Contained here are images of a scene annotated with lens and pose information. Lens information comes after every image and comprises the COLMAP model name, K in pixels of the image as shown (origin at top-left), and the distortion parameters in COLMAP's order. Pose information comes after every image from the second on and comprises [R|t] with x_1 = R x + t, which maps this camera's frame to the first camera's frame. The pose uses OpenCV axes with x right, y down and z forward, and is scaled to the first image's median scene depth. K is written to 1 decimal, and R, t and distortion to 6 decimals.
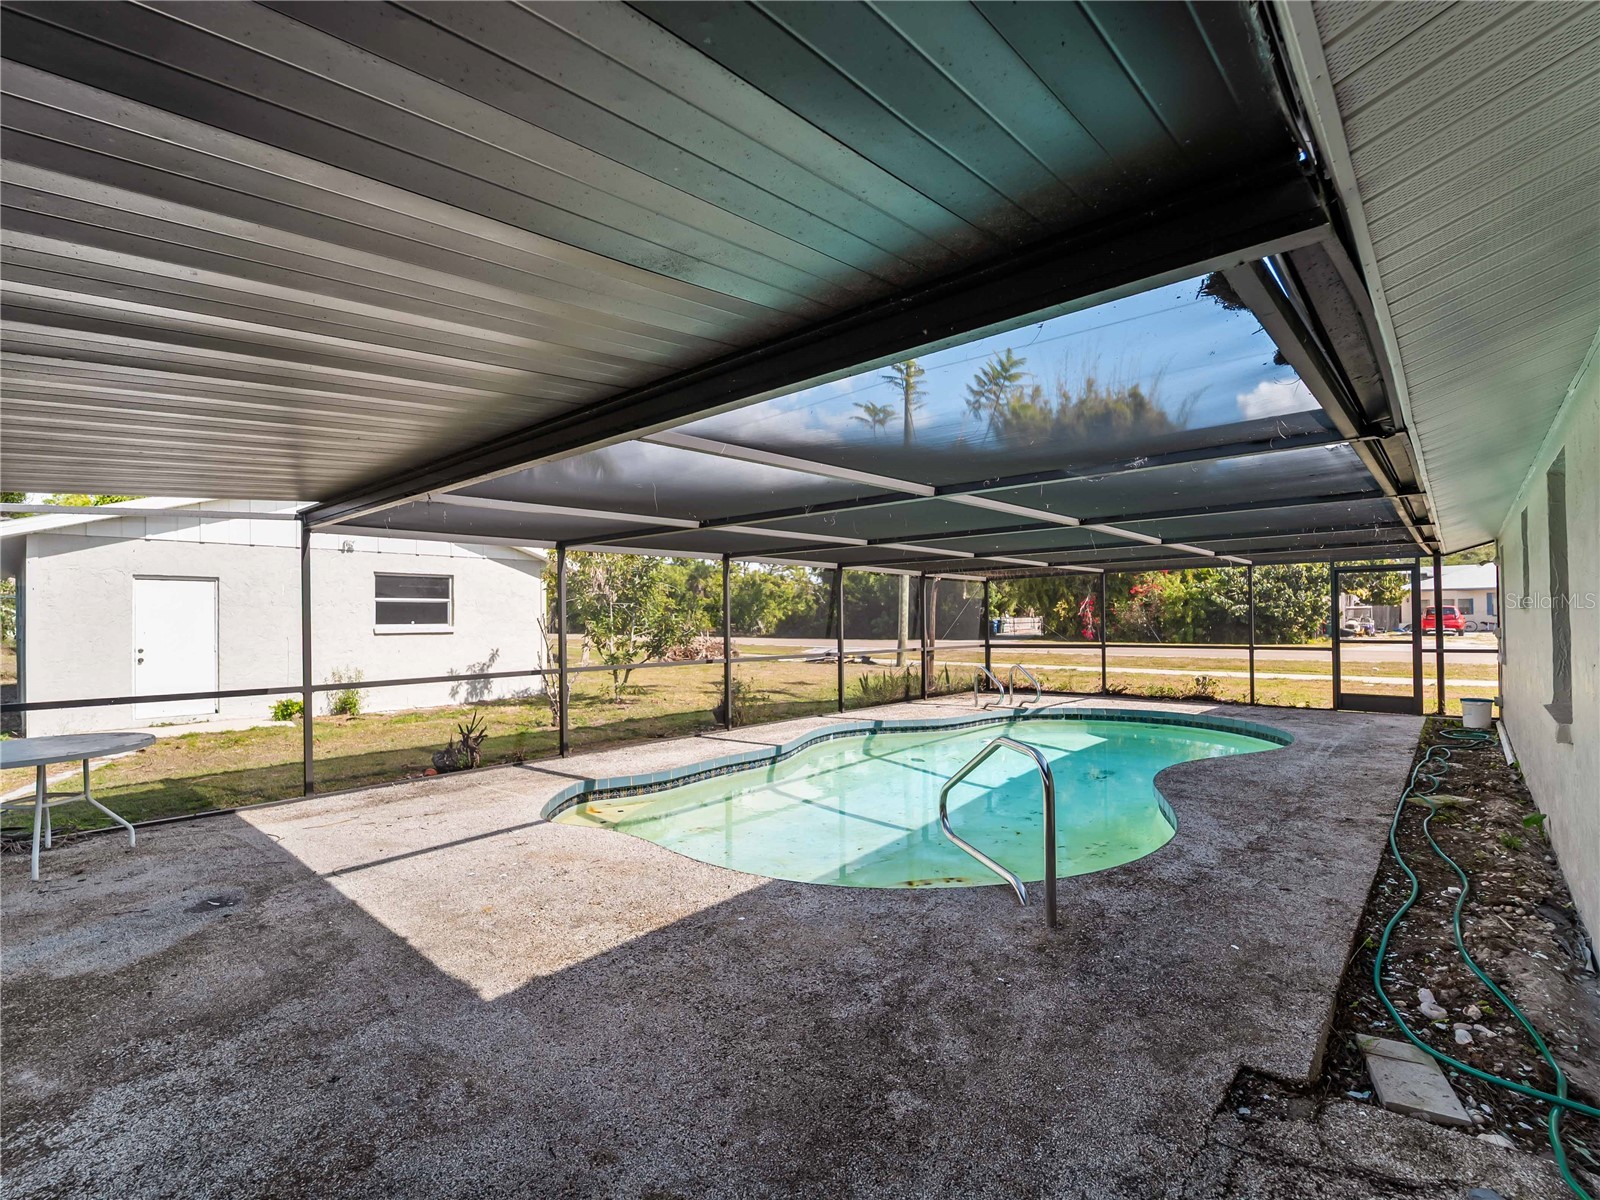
lens RADIAL K [[718.6, 0, 801.7], [0, 718.6, 600.6], [0, 0, 1]] dist [0.013903, -0.010616]
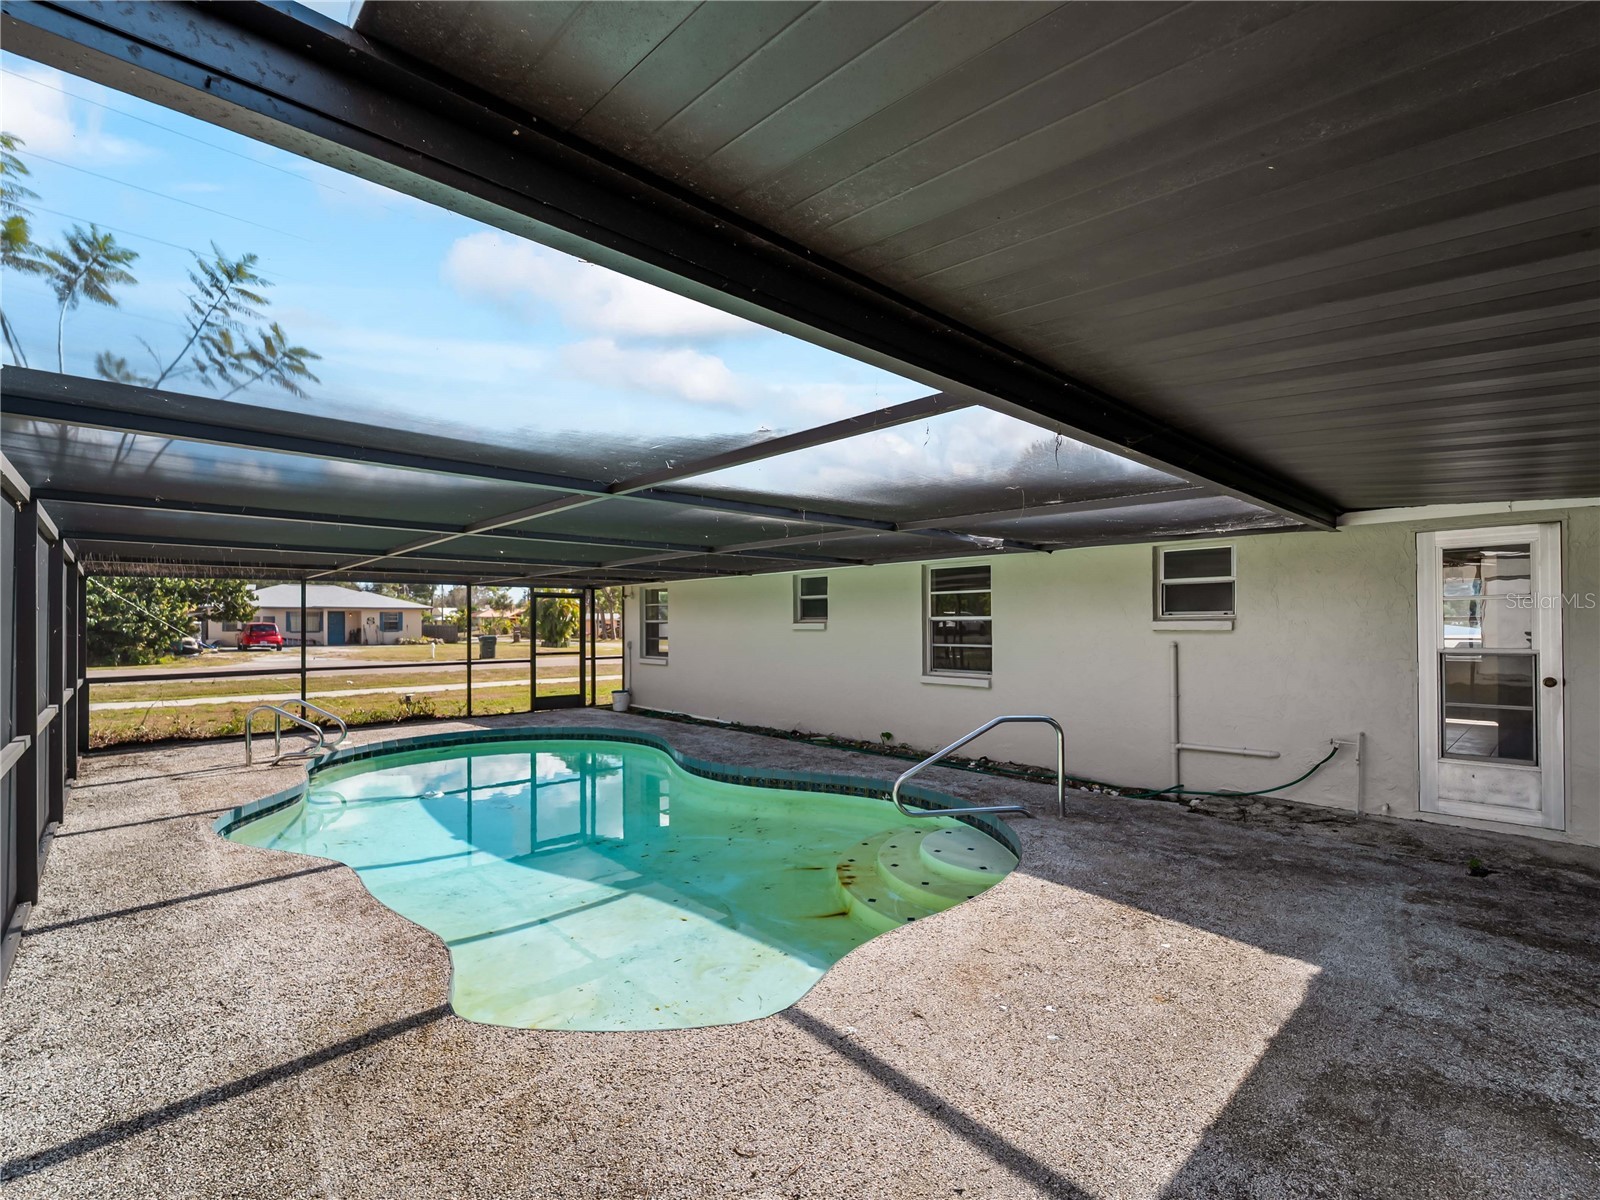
lens RADIAL K [[740.4, 0, 798.8], [0, 740.4, 597.2], [0, 0, 1]] dist [0.000949, 0.000247]
pose [[0.076945, 0.047159, 0.995919, -1.464924], [-0.021967, 0.998718, -0.045595, 0.027754], [-0.996793, -0.018369, 0.077882, 1.500662]]
